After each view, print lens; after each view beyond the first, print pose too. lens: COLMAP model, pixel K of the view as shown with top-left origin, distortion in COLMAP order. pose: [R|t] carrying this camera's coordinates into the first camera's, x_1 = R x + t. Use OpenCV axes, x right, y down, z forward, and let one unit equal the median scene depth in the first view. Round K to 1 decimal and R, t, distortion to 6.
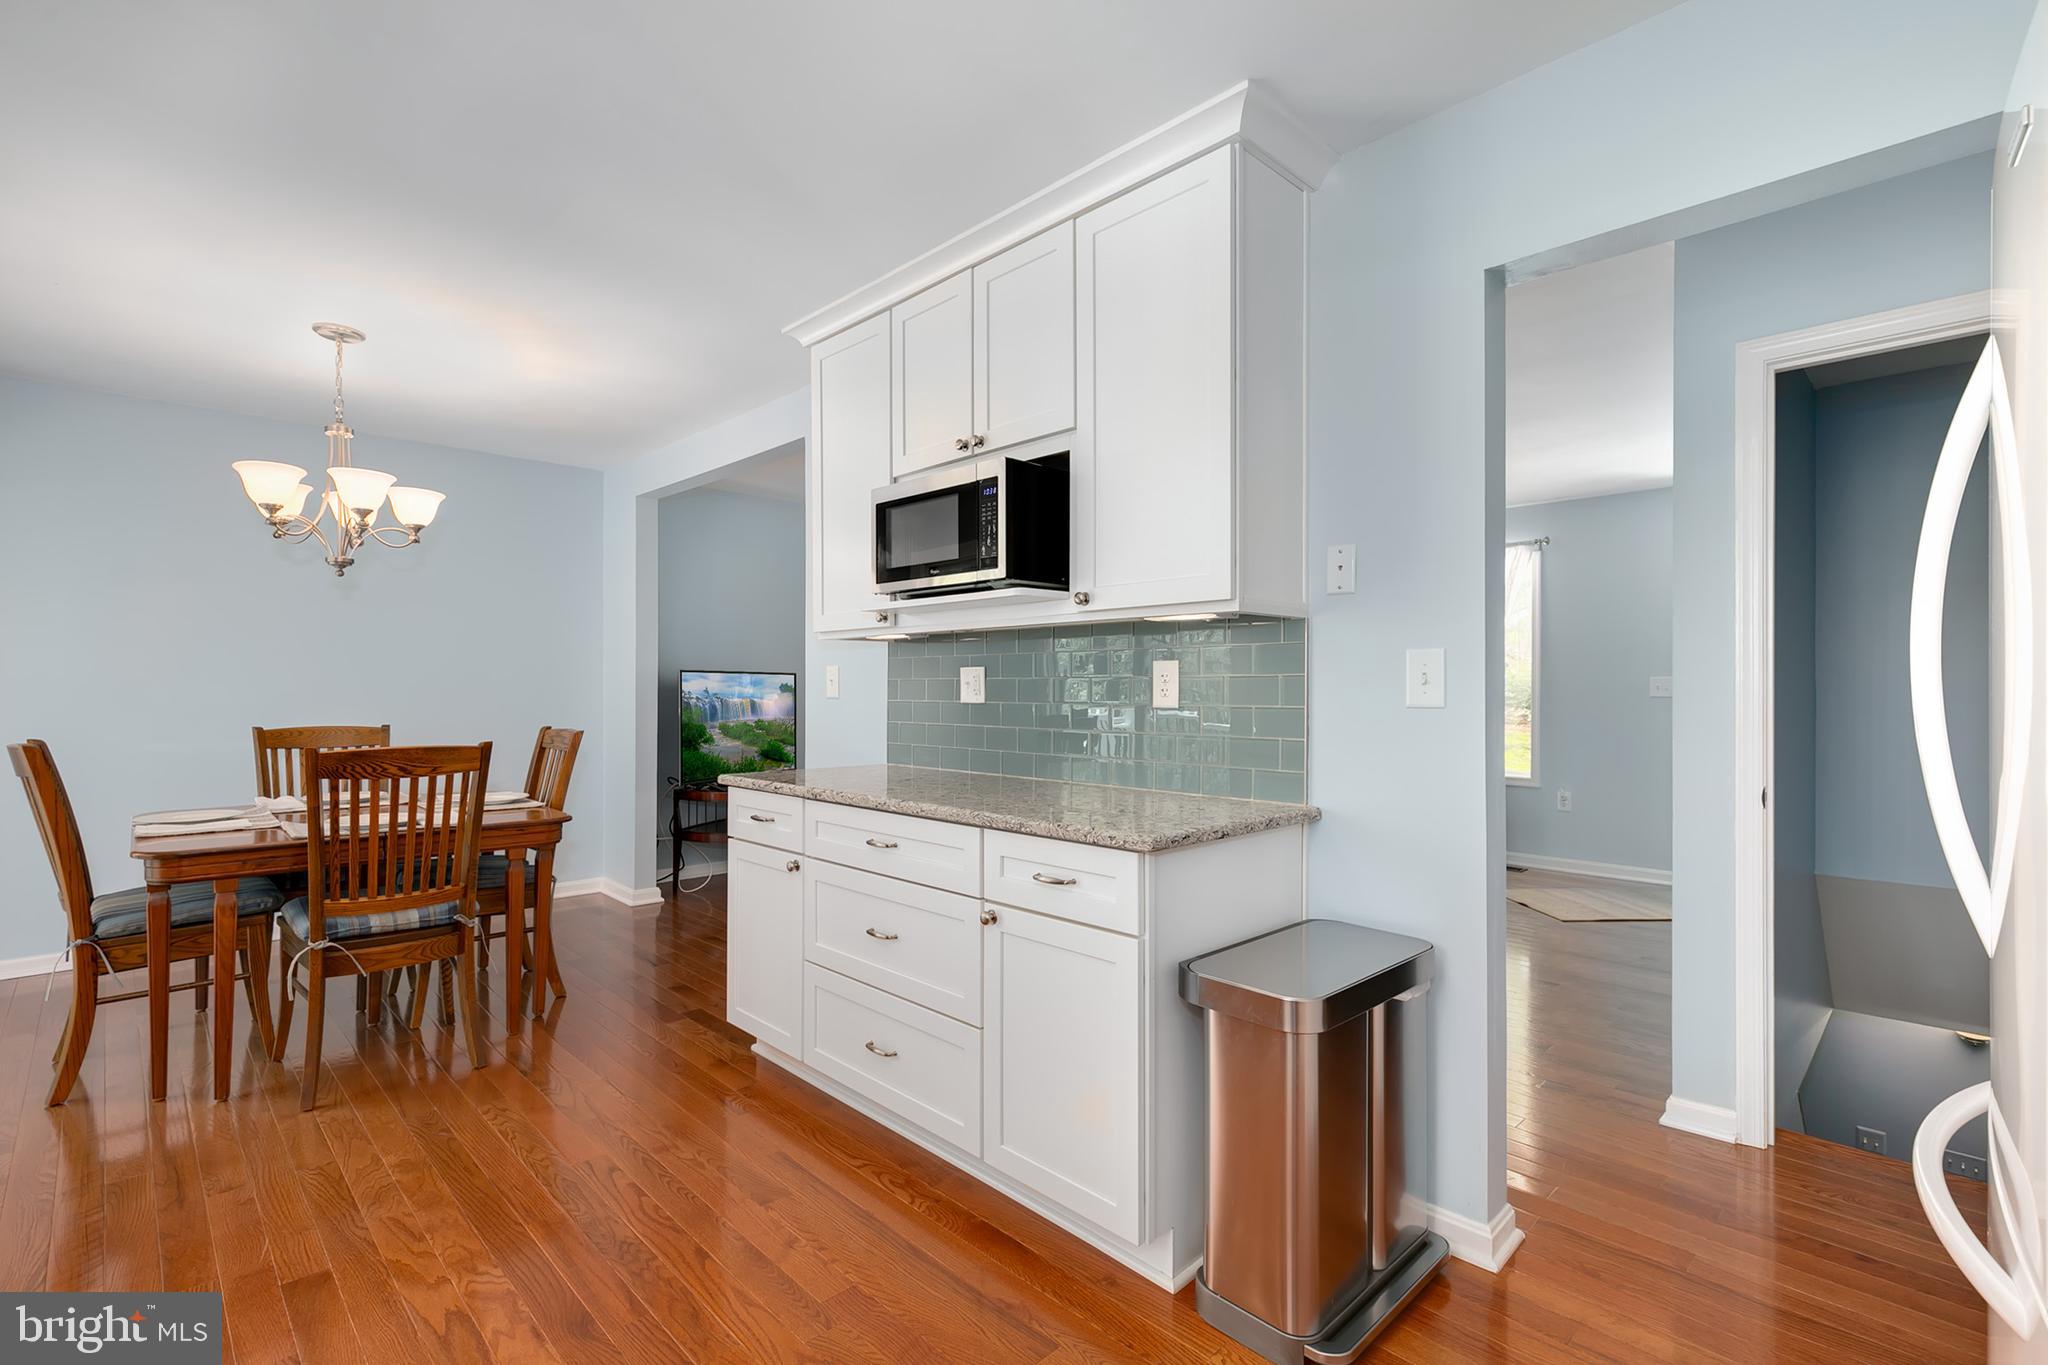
lens RADIAL K [[920.9, 0, 1016.7], [0, 920.9, 686.8], [0, 0, 1]] dist [0.009632, -0.004625]
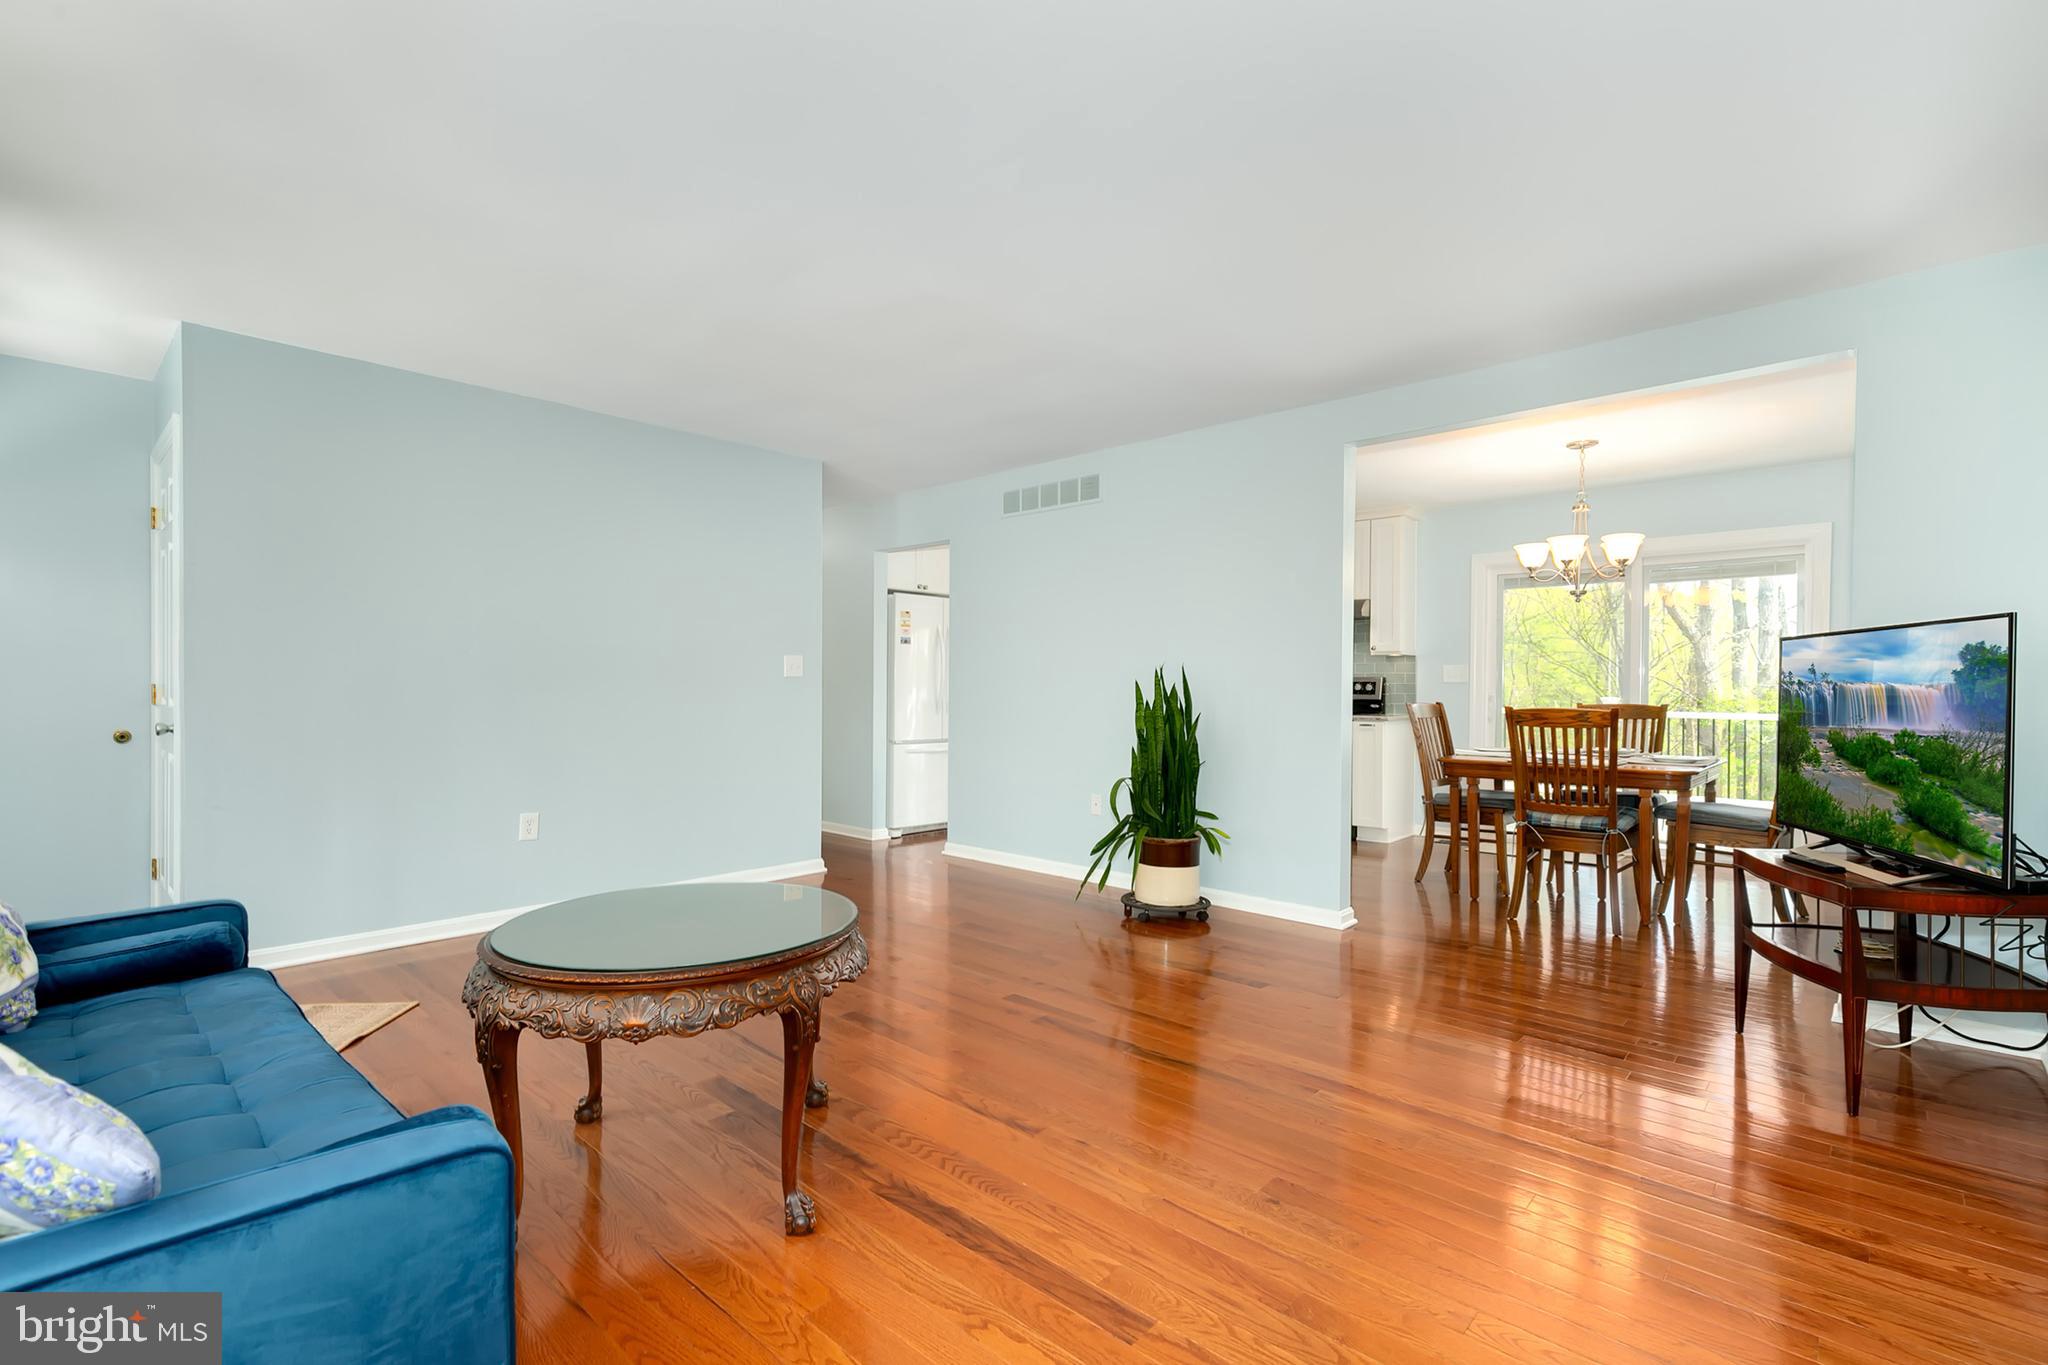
lens RADIAL K [[920.9, 0, 1020.3], [0, 920.9, 689.3], [0, 0, 1]] dist [0.009632, -0.004625]
pose [[-0.998346, -0.013196, -0.055949, 0.331133], [-0.013337, 0.999909, 0.002144, 0.040124], [0.055916, 0.002887, -0.998431, 2.842865]]
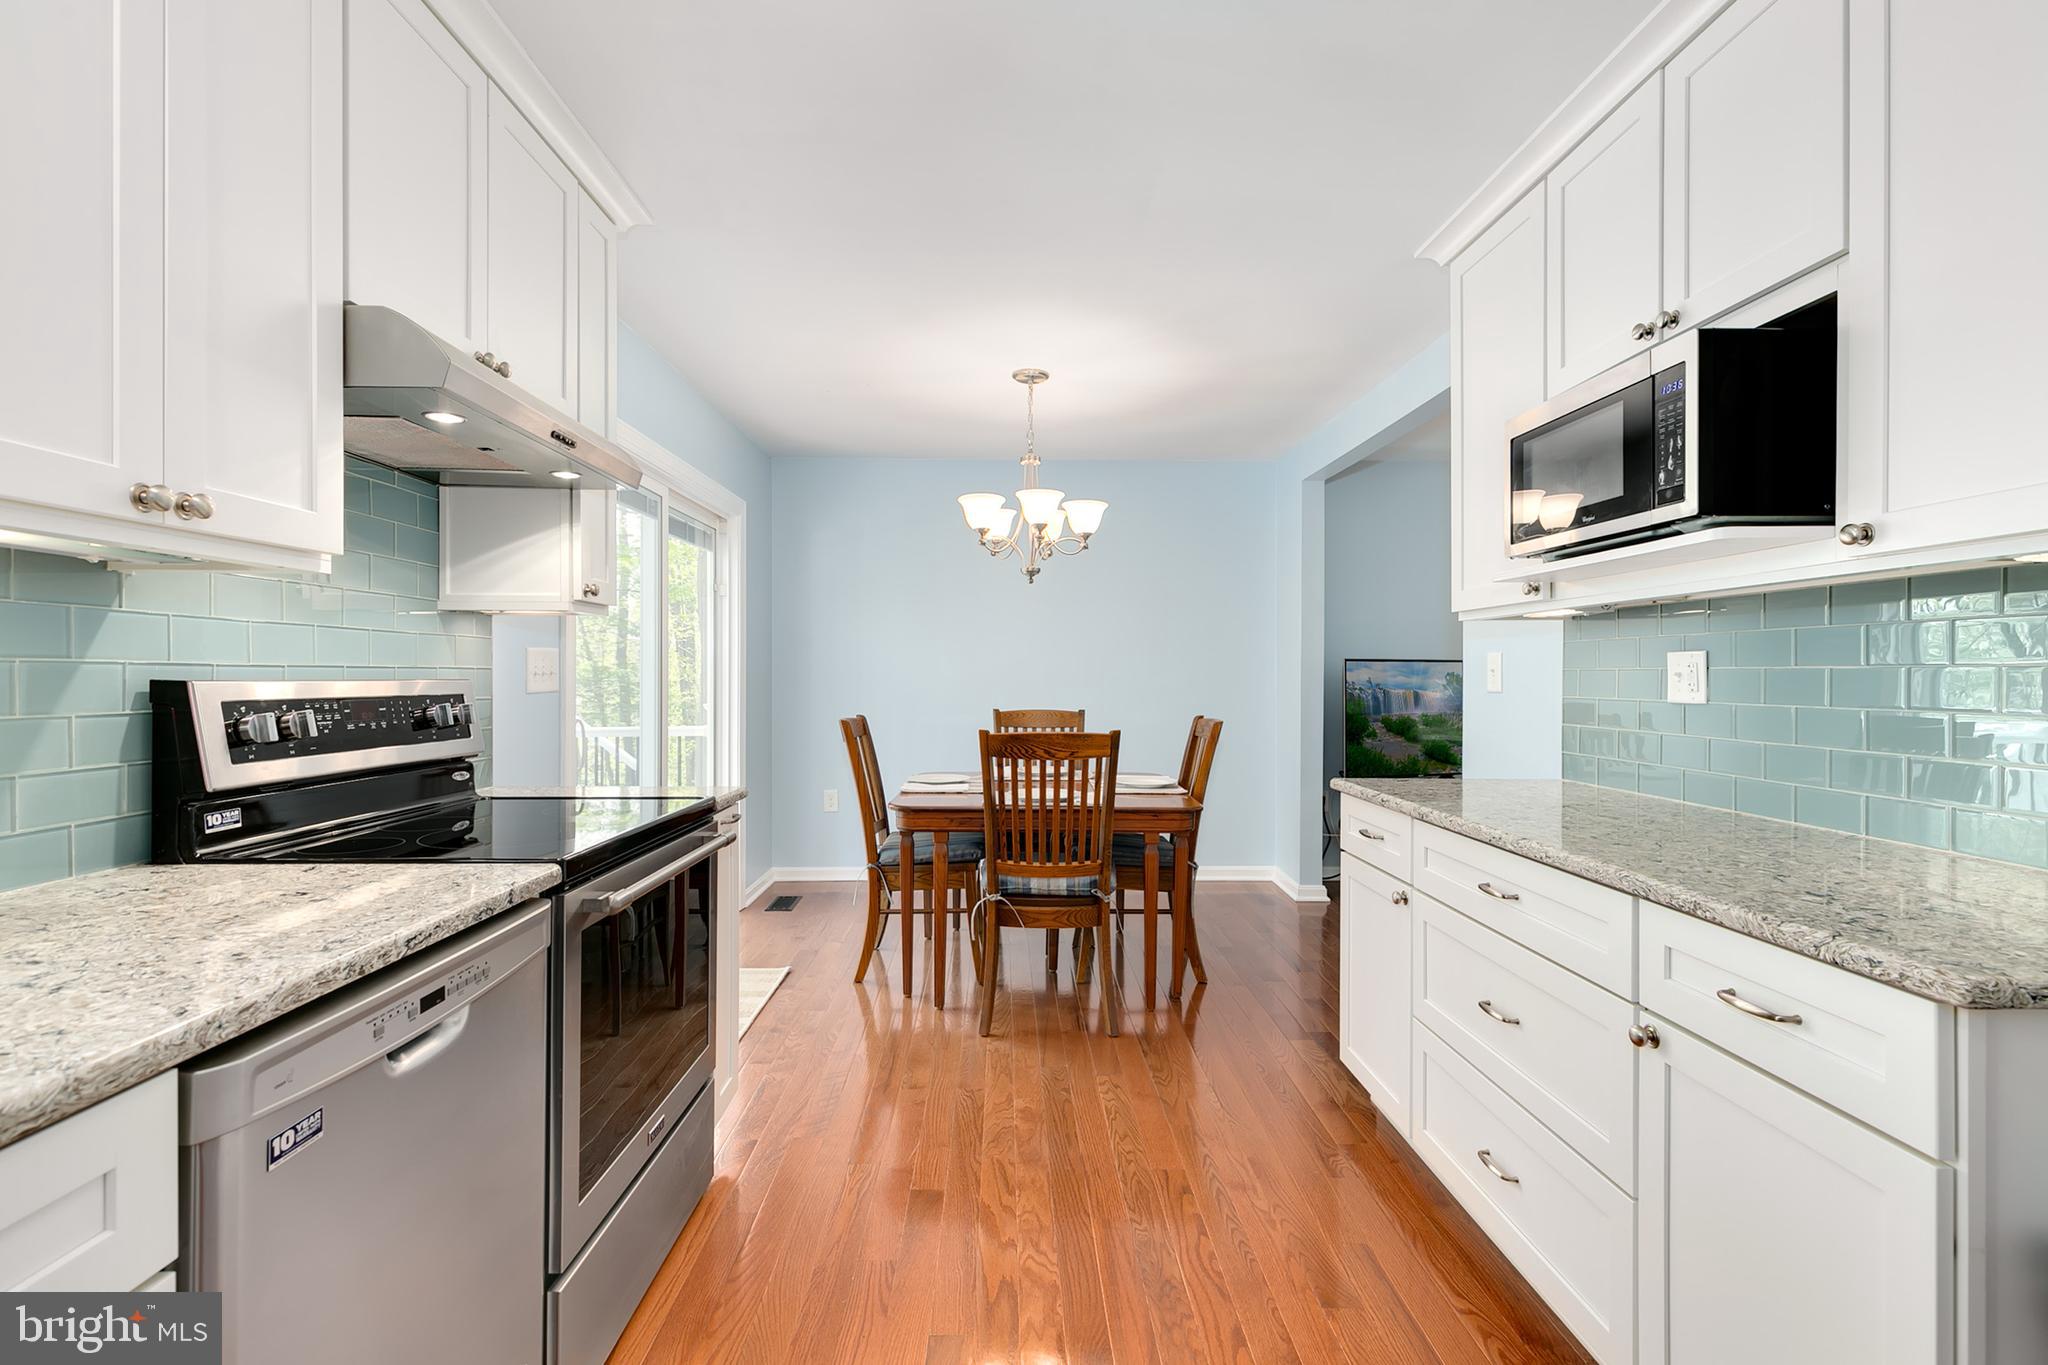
lens RADIAL K [[920.9, 0, 1021.0], [0, 920.9, 676.8], [0, 0, 1]] dist [0.009632, -0.004625]
pose [[0.728689, 0.002071, -0.684842, 0.069440], [-0.000317, 0.999996, 0.002686, -0.004401], [0.684845, -0.001740, 0.728687, 0.158295]]
